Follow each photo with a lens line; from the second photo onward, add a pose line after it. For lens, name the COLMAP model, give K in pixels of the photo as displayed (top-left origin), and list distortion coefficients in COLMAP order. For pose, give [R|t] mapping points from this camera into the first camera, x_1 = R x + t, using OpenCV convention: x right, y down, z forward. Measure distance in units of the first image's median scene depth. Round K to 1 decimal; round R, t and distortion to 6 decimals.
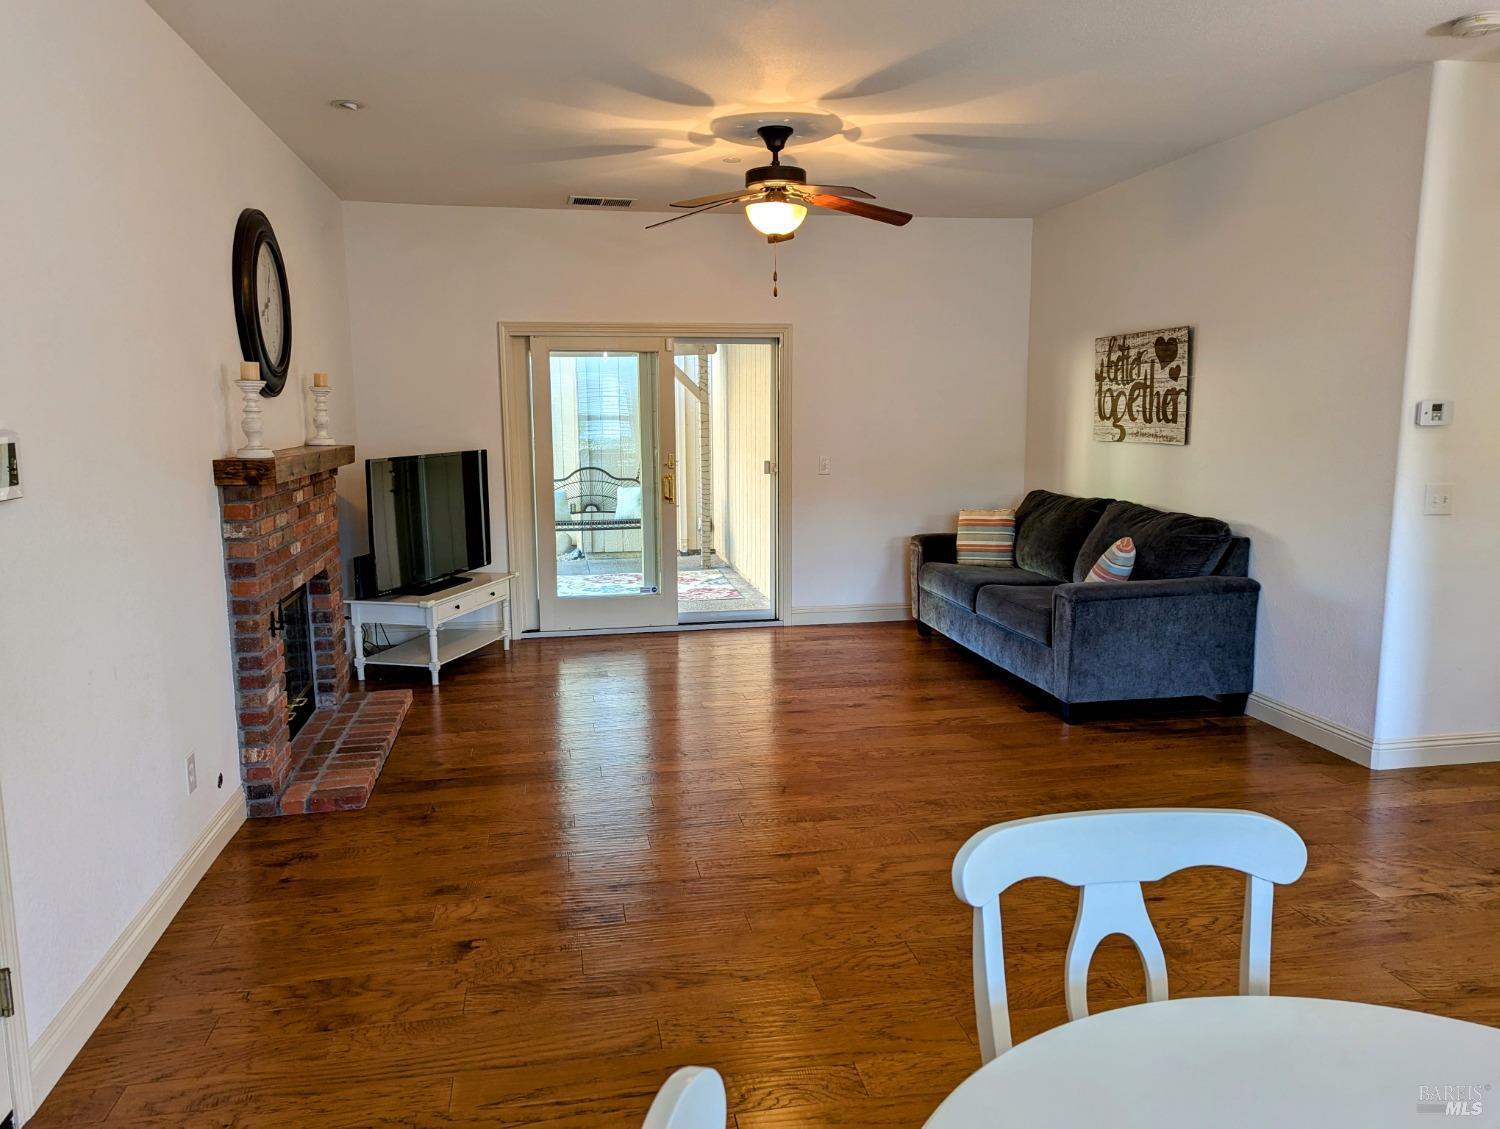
lens RADIAL K [[1032.7, 0, 750.0], [0, 1032.7, 564.5], [0, 0, 1]] dist [0.026182, -0.005067]
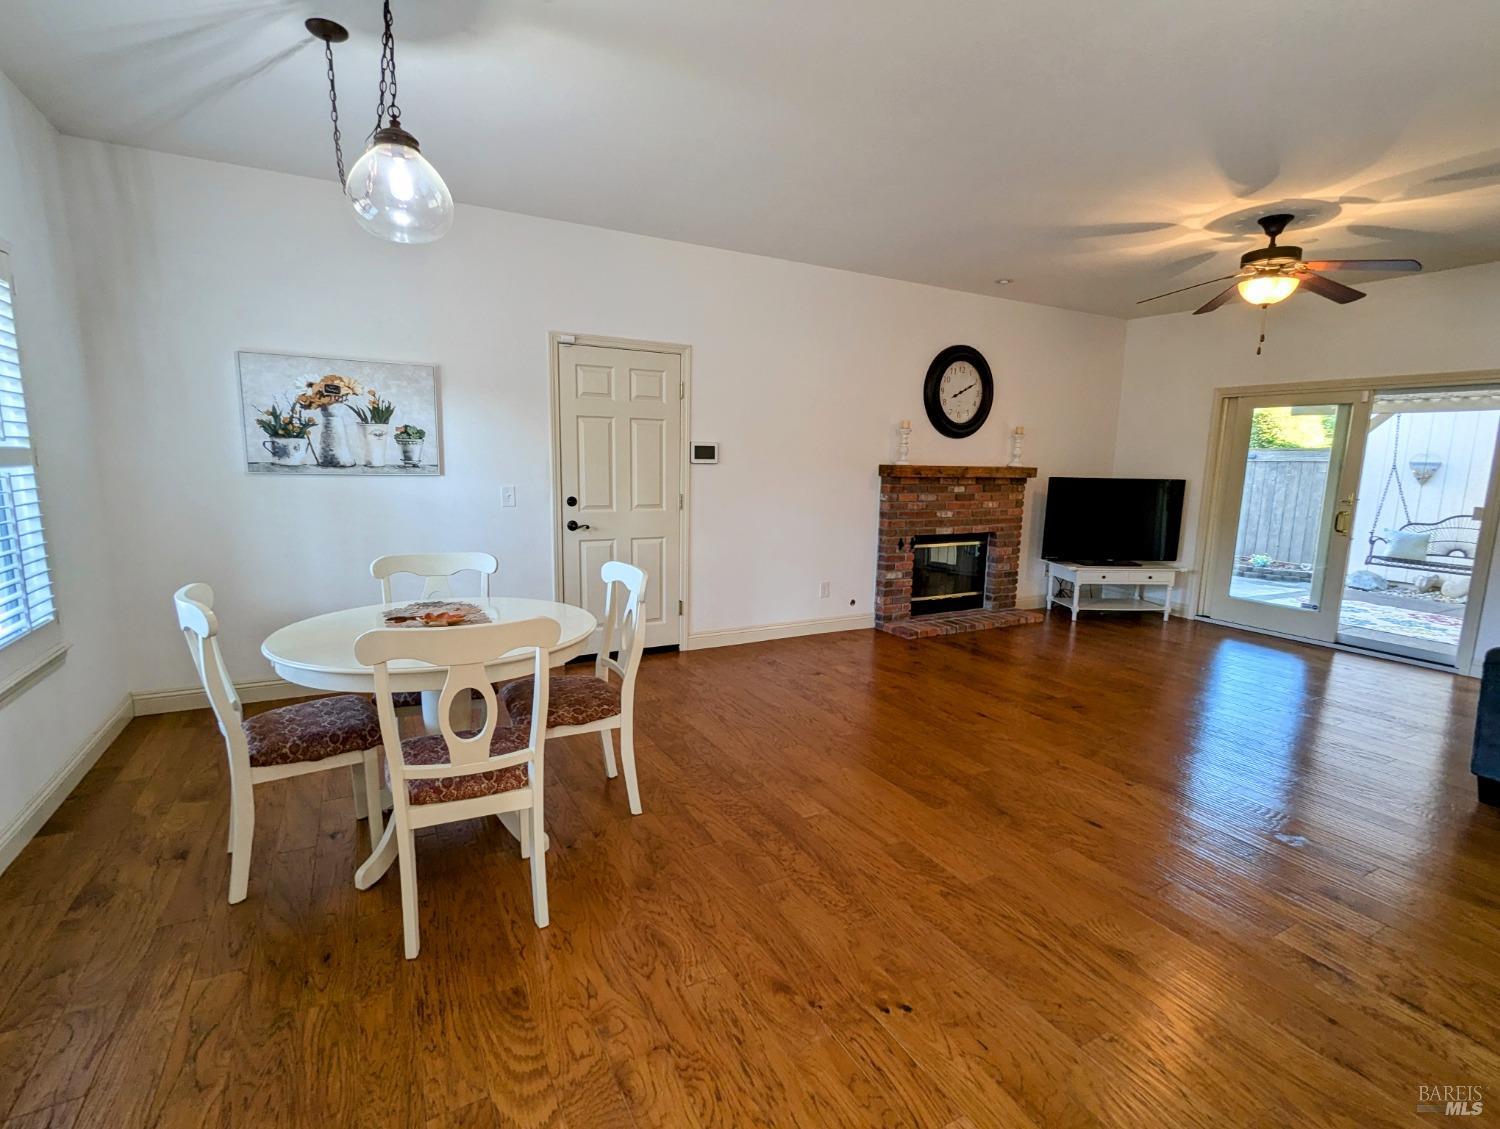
lens RADIAL K [[705.0, 0, 750.0], [0, 705.0, 564.5], [0, 0, 1]] dist [0.000766, -0.000082]
pose [[0.307427, 0.161724, -0.937728, 0.611334], [-0.166918, 0.979338, 0.114177, -0.010726], [0.936818, 0.121422, 0.328069, 0.179339]]
